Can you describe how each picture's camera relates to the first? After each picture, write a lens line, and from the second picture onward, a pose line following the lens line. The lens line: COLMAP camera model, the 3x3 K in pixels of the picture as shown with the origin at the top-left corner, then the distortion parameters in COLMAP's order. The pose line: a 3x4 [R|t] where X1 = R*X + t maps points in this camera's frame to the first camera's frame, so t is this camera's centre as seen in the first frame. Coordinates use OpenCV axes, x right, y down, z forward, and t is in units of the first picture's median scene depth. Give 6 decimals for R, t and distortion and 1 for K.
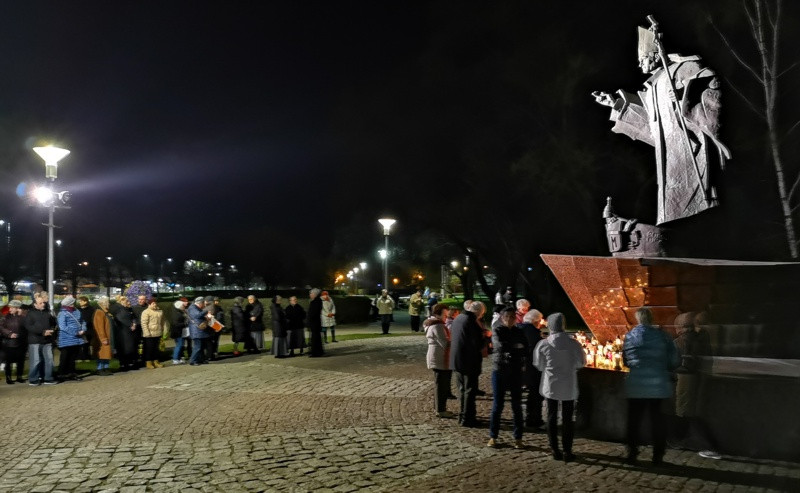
lens RADIAL K [[671.7, 0, 371.7], [0, 671.7, 243.8], [0, 0, 1]] dist [0.057556, -0.043200]
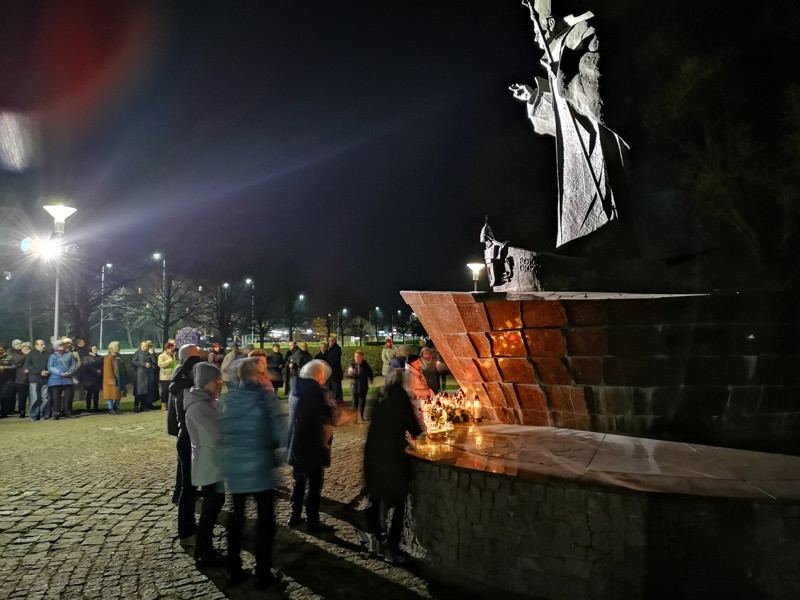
lens RADIAL K [[626.7, 0, 398.8], [0, 626.7, 288.9], [0, 0, 1]] dist [0.061942, -0.061960]
pose [[0.933081, -0.021729, -0.359009, 0.514125], [0.017039, 0.999723, -0.016223, 0.024595], [0.359263, 0.009020, 0.933193, 0.297668]]
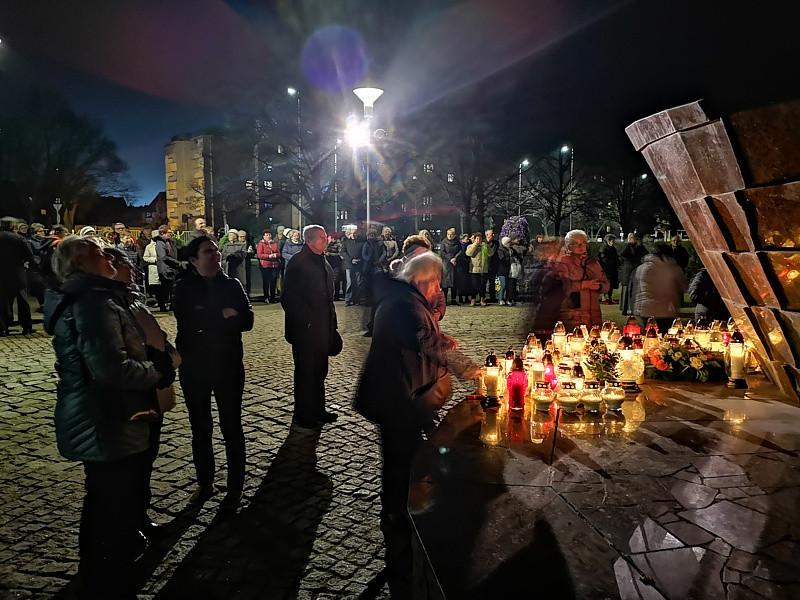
lens RADIAL K [[626.7, 0, 402.5], [0, 626.7, 287.4], [0, 0, 1]] dist [0.061942, -0.061960]
pose [[0.519221, 0.085325, -0.850370, 0.529850], [0.039430, 0.991553, 0.123567, 0.060925], [0.853730, -0.097689, 0.511471, 0.650633]]
